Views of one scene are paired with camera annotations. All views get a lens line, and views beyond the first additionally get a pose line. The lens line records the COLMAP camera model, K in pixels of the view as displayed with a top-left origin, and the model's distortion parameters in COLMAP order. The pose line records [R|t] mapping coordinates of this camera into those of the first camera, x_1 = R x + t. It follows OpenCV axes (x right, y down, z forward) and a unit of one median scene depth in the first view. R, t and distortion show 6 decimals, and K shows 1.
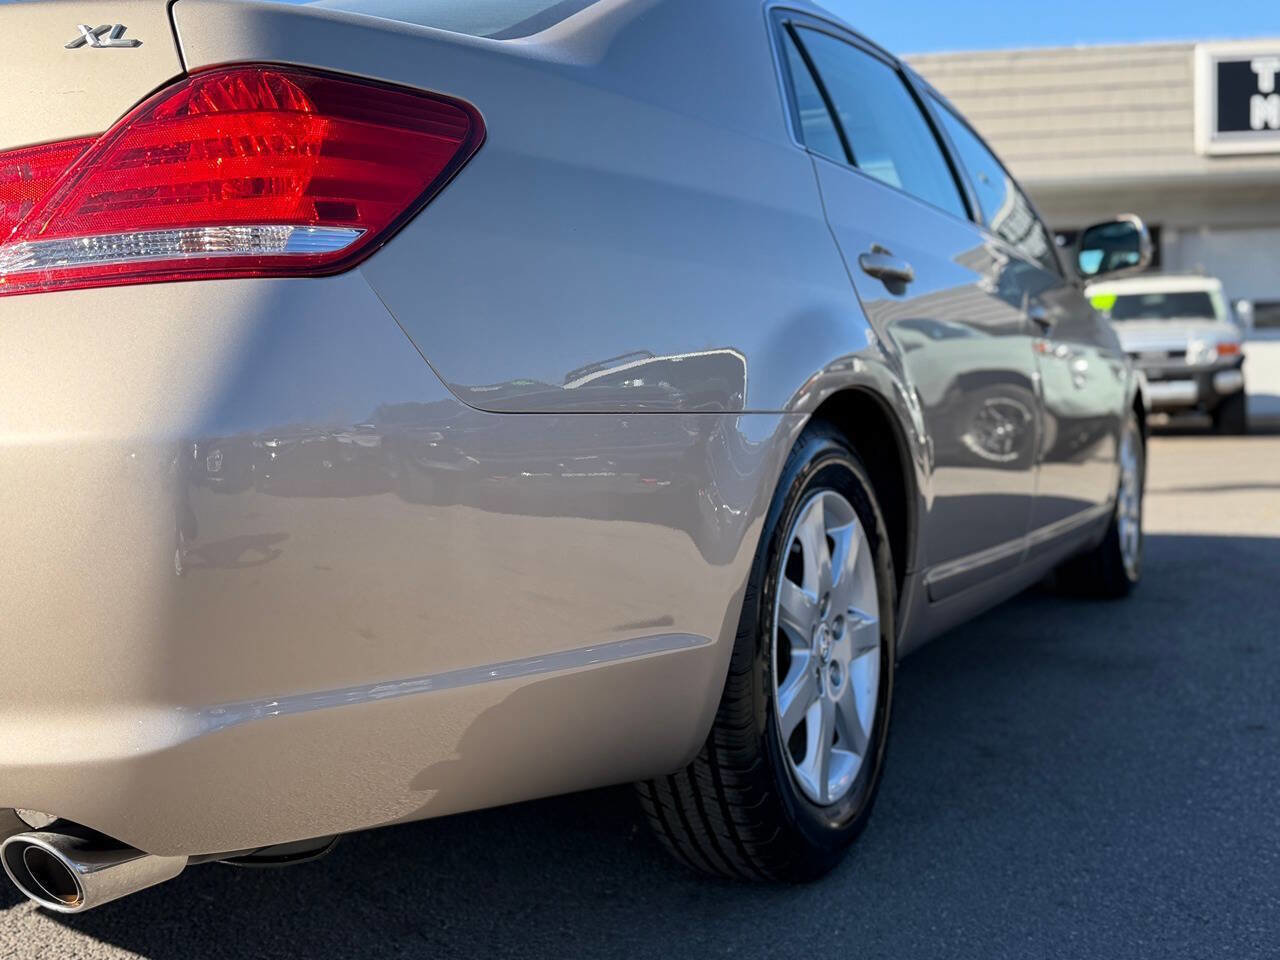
lens RADIAL K [[1345.5, 0, 632.7], [0, 1345.5, 479.2], [0, 0, 1]] dist [0.193114, -0.438301]
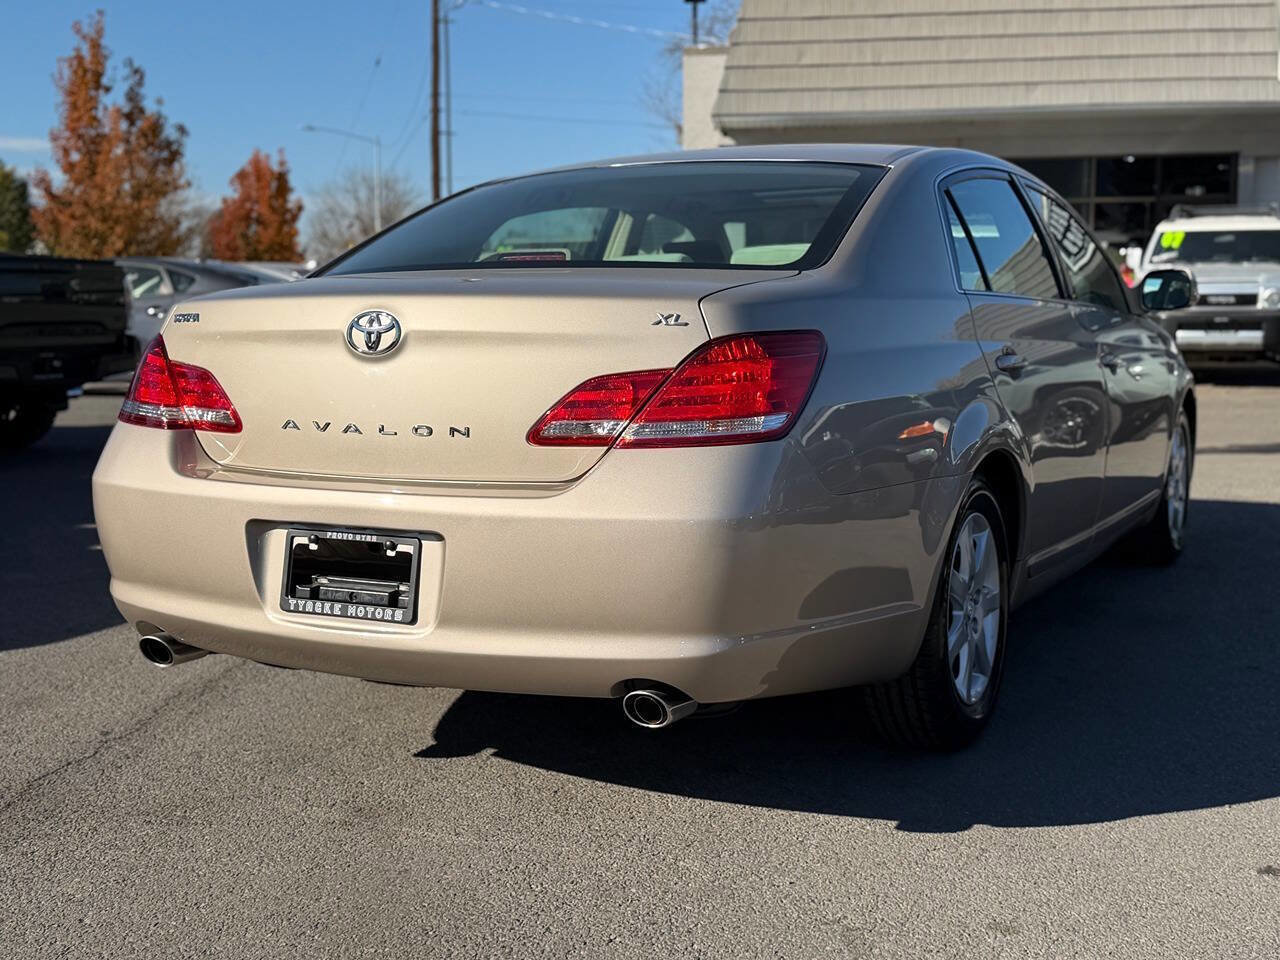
lens RADIAL K [[1534.8, 0, 638.8], [0, 1534.8, 484.6], [0, 0, 1]] dist [0.207430, -0.476416]
pose [[0.999794, 0.019652, 0.005143, -0.261169], [-0.019921, 0.998069, 0.058840, -0.123076], [-0.003977, -0.058930, 0.998254, -0.819945]]
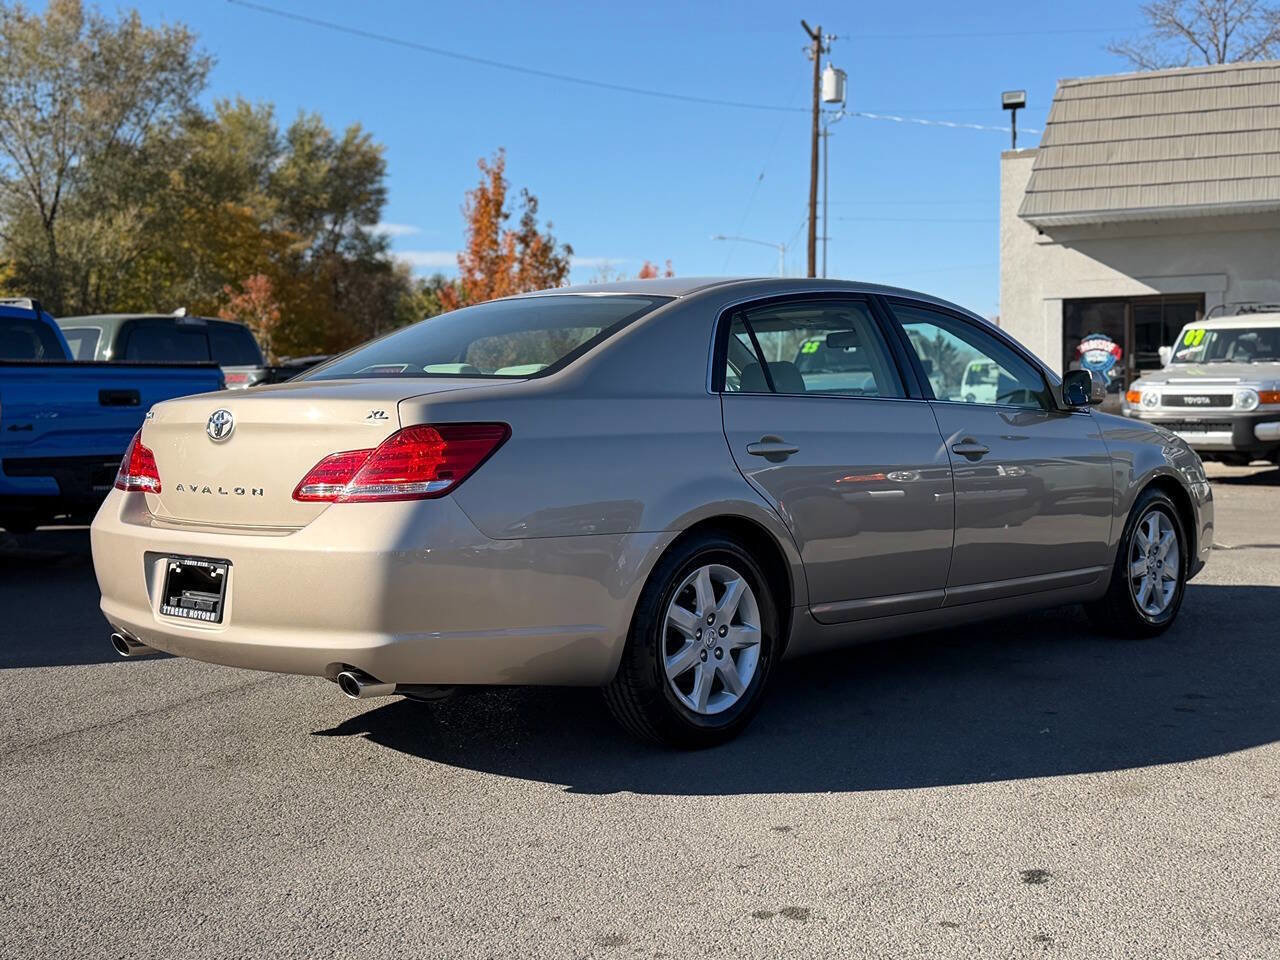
lens RADIAL K [[1534.8, 0, 638.8], [0, 1534.8, 484.6], [0, 0, 1]] dist [0.207430, -0.476416]
pose [[0.960694, 0.028550, -0.276137, 0.666811], [-0.028472, 0.999585, 0.004292, -0.117727], [0.276145, 0.003739, 0.961109, -1.266496]]
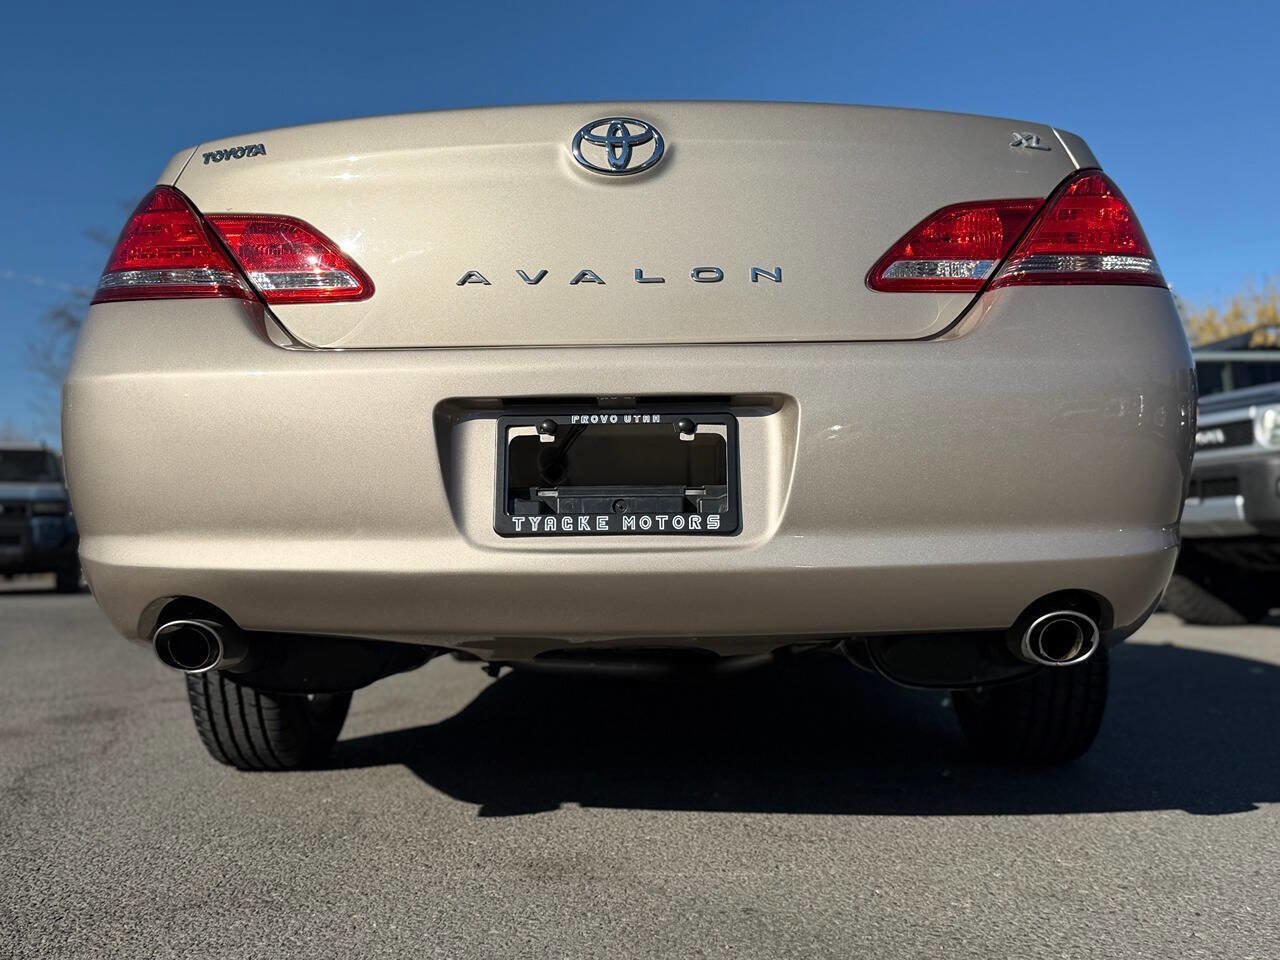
lens RADIAL K [[1345.5, 0, 632.7], [0, 1345.5, 479.2], [0, 0, 1]] dist [0.193114, -0.438301]
pose [[0.902154, 0.046679, 0.428881, -0.895642], [0.008252, 0.992080, -0.125337, 0.169642], [-0.431335, 0.116612, 0.894624, -0.133520]]
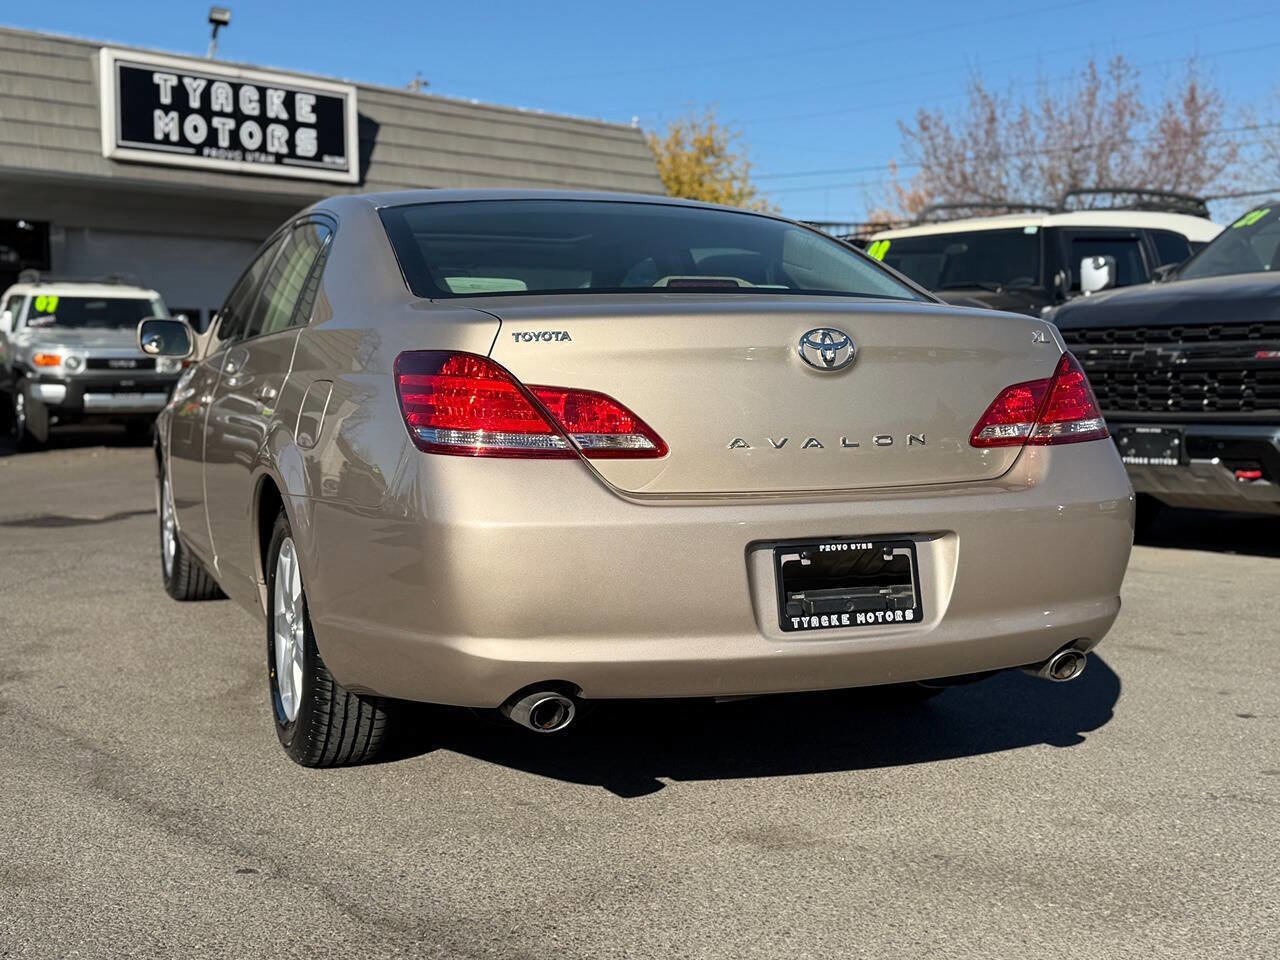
lens RADIAL K [[1534.8, 0, 638.8], [0, 1534.8, 484.6], [0, 0, 1]] dist [0.207430, -0.476416]
pose [[0.644599, -0.032922, 0.763811, -1.810623], [0.031113, 0.999374, 0.016818, -0.073421], [-0.763887, 0.012923, 0.645220, -0.161741]]
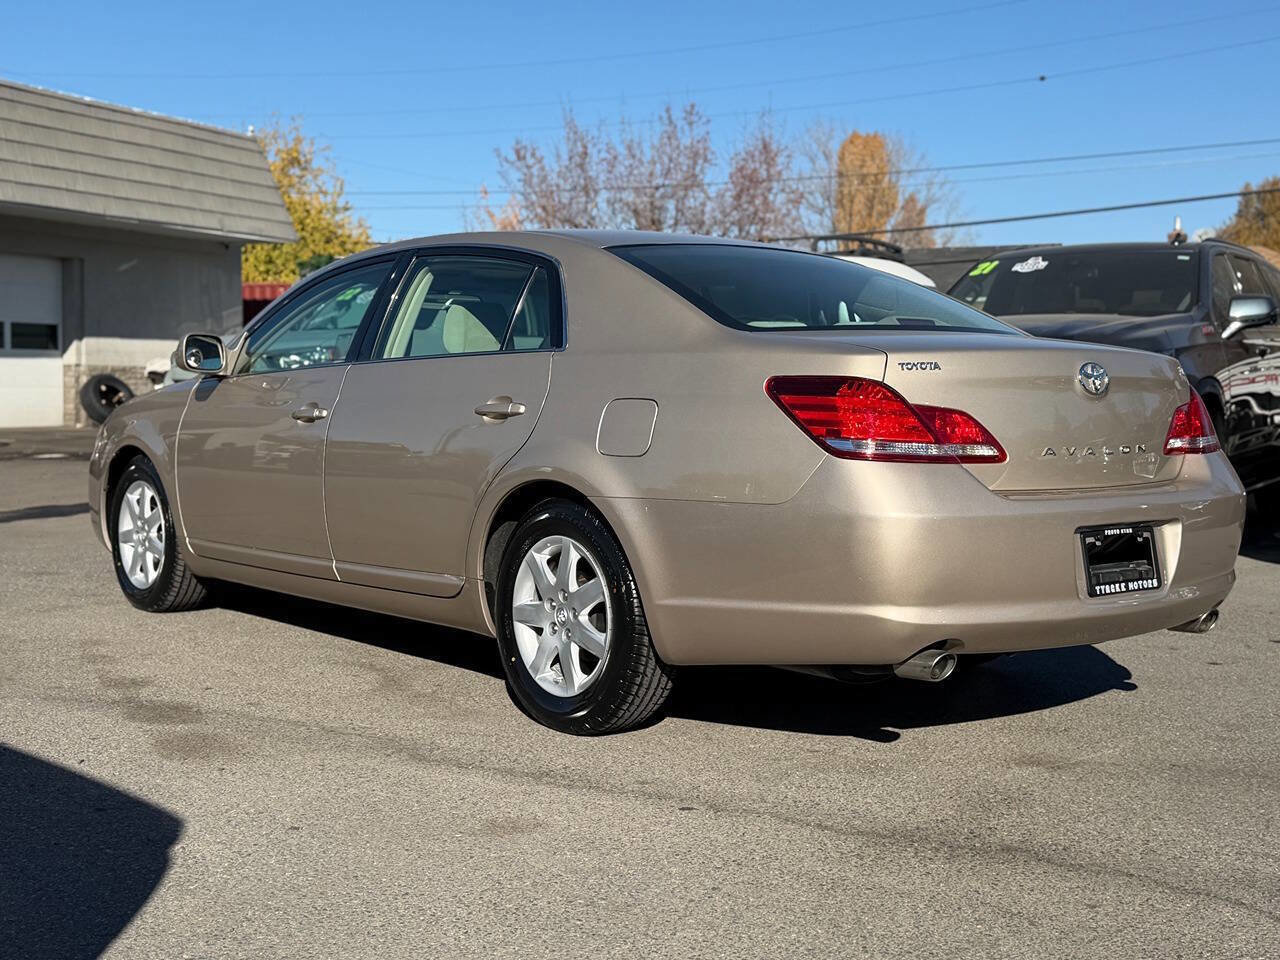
lens RADIAL K [[1534.8, 0, 638.8], [0, 1534.8, 484.6], [0, 0, 1]] dist [0.207430, -0.476416]
pose [[0.375364, -0.028030, 0.926454, -2.586387], [0.033323, 0.999305, 0.016733, -0.093333], [-0.926278, 0.024591, 0.376037, 0.477270]]
